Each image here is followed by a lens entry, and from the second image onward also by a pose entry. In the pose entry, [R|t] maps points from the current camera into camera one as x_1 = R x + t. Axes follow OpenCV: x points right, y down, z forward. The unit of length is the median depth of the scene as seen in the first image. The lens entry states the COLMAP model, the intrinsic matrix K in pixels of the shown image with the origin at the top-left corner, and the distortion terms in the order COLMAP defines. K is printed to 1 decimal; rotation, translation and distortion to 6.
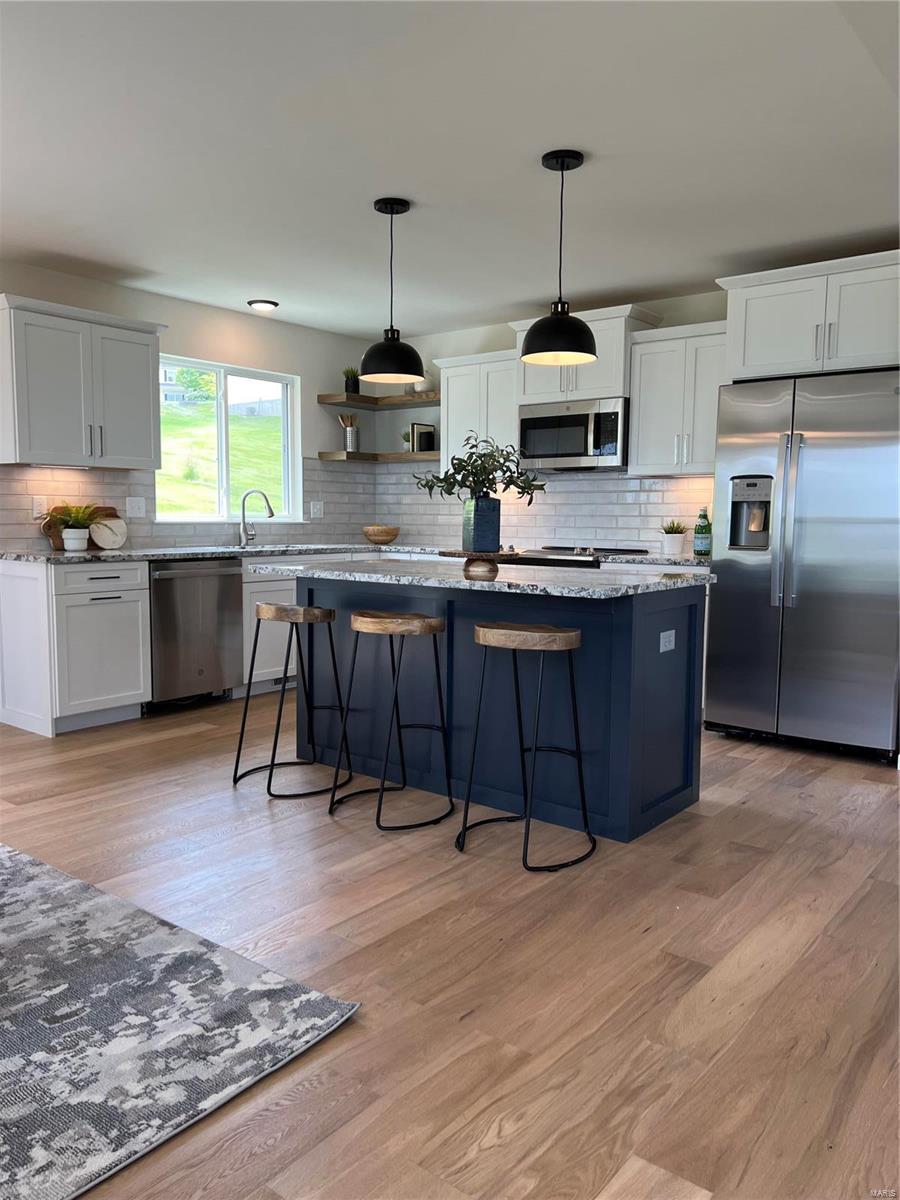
lens RADIAL K [[902.9, 0, 453.4], [0, 902.9, 605.5], [0, 0, 1]] dist [0.061614, -0.067488]
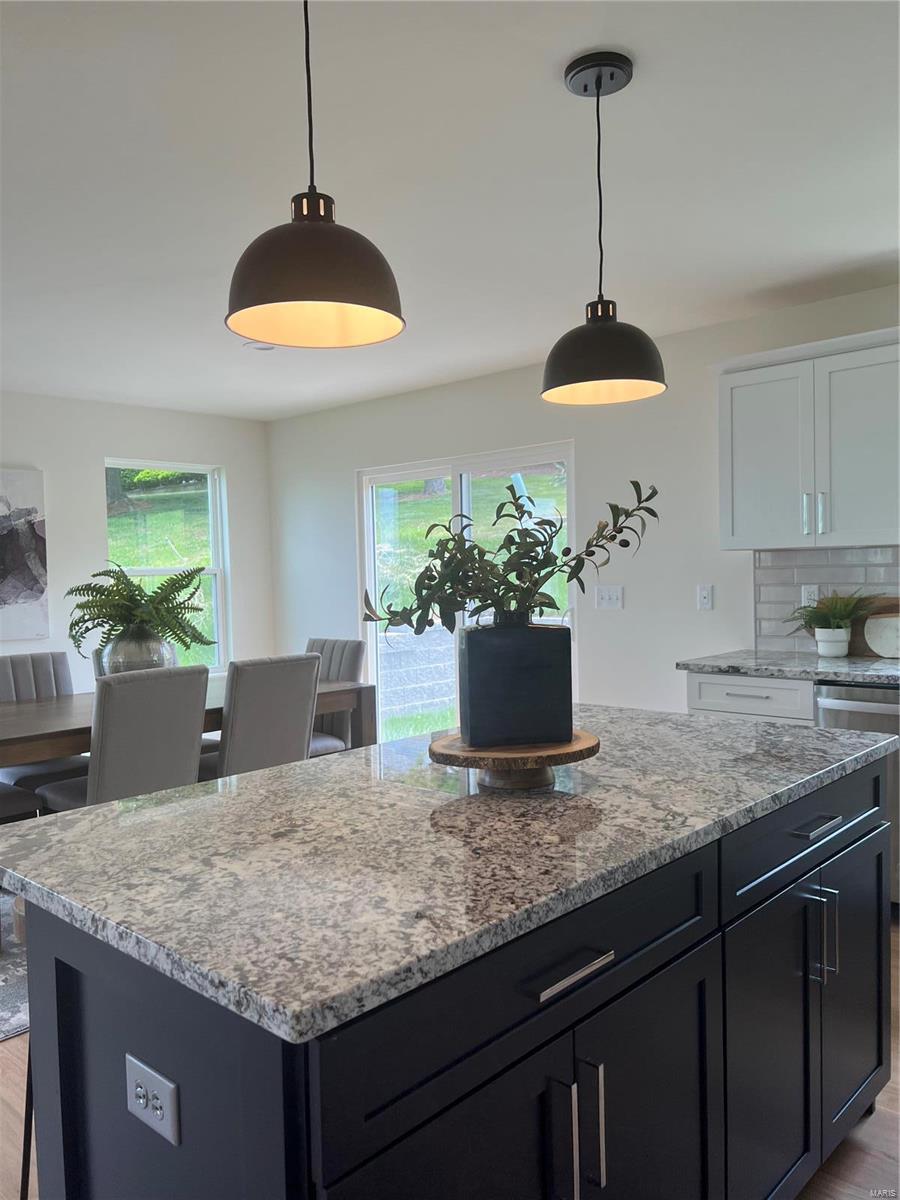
lens RADIAL K [[902.9, 0, 453.4], [0, 902.9, 605.5], [0, 0, 1]] dist [0.061614, -0.067488]
pose [[-0.083358, 0.030585, -0.996050, 0.510989], [-0.075892, 0.996431, 0.036948, -0.148538], [0.993626, 0.078672, -0.080739, 1.038285]]
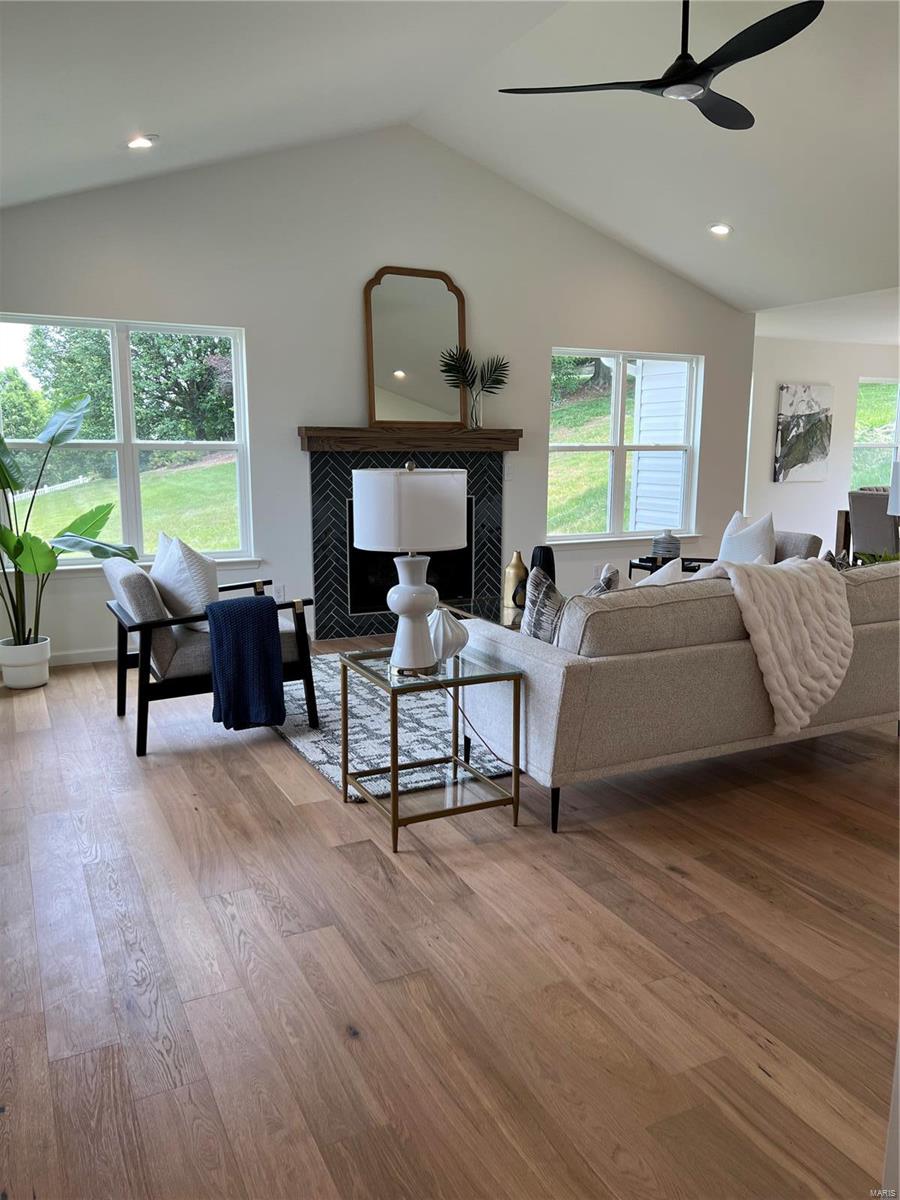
lens RADIAL K [[898.6, 0, 447.7], [0, 898.6, 613.5], [0, 0, 1]] dist [-0.000764, -0.004567]
pose [[-0.428118, 0.157610, -0.889873, 2.033615], [-0.096586, 0.971055, 0.218456, -0.080474], [0.898547, 0.179474, -0.400503, 0.371834]]
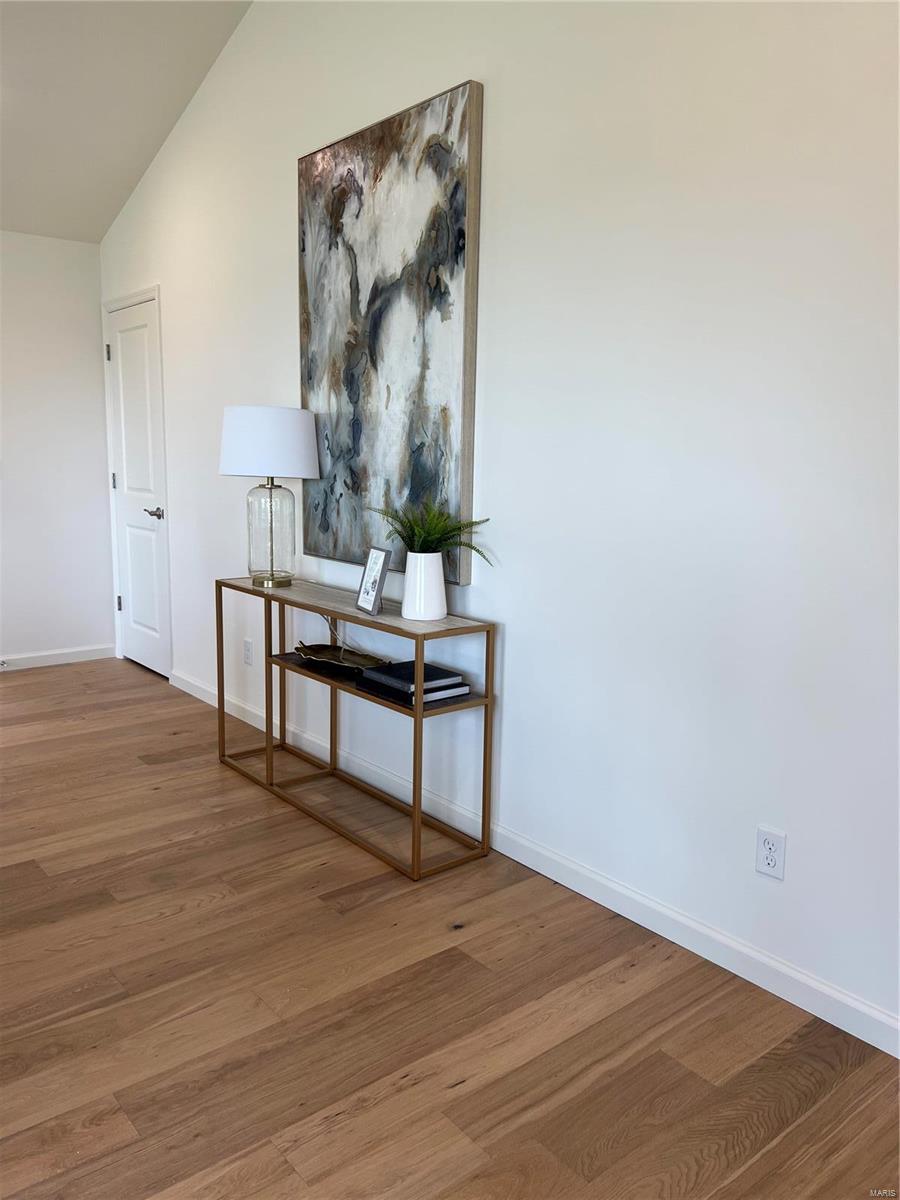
lens RADIAL K [[898.6, 0, 447.7], [0, 898.6, 613.5], [0, 0, 1]] dist [-0.000764, -0.004567]
pose [[0.976346, 0.044111, -0.211665, 1.601040], [-0.027916, 0.996492, 0.078900, -0.018660], [0.214403, -0.071125, 0.974152, -0.106229]]
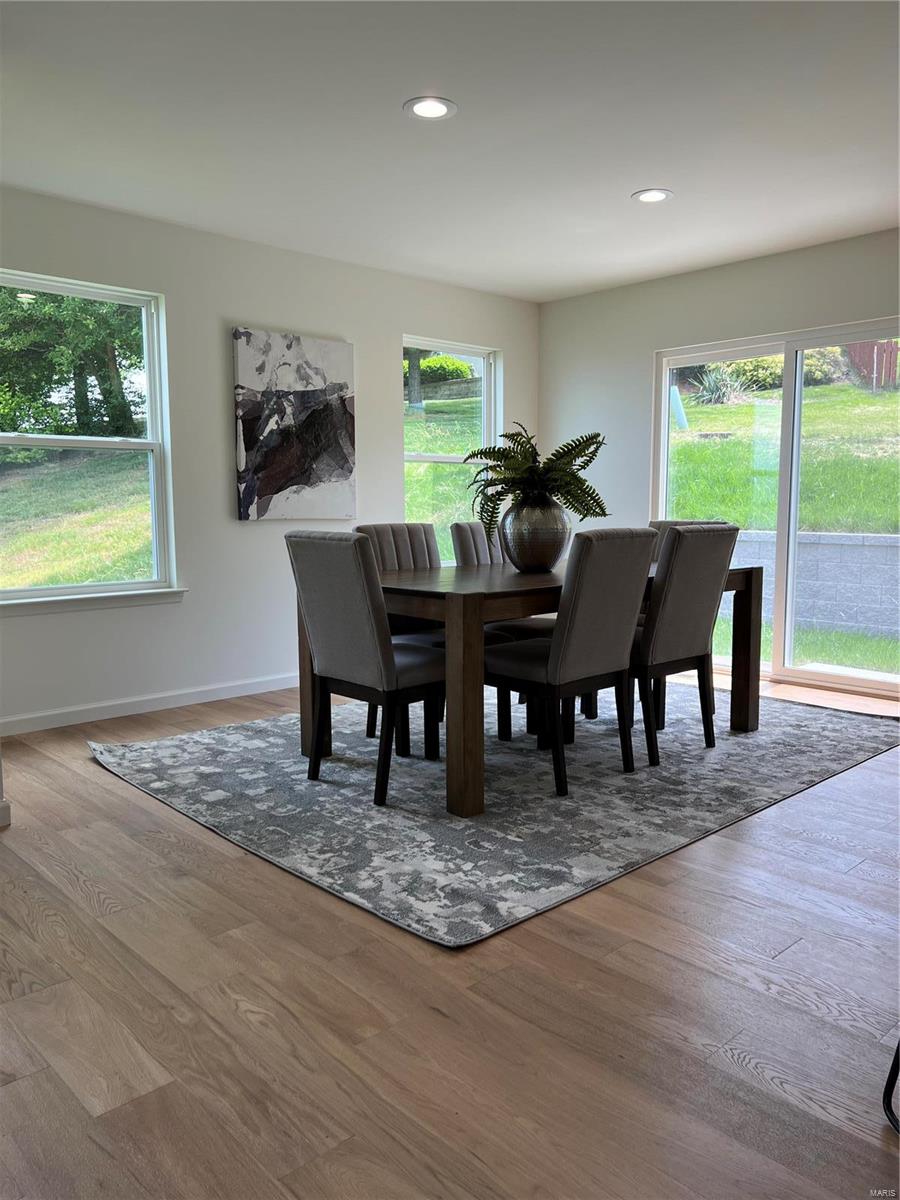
lens RADIAL K [[902.9, 0, 453.4], [0, 902.9, 605.5], [0, 0, 1]] dist [0.061614, -0.067488]
pose [[-0.152139, 0.103428, -0.982933, 0.500103], [-0.098072, 0.988022, 0.119143, -0.038292], [0.983481, 0.114524, -0.140174, 0.627237]]
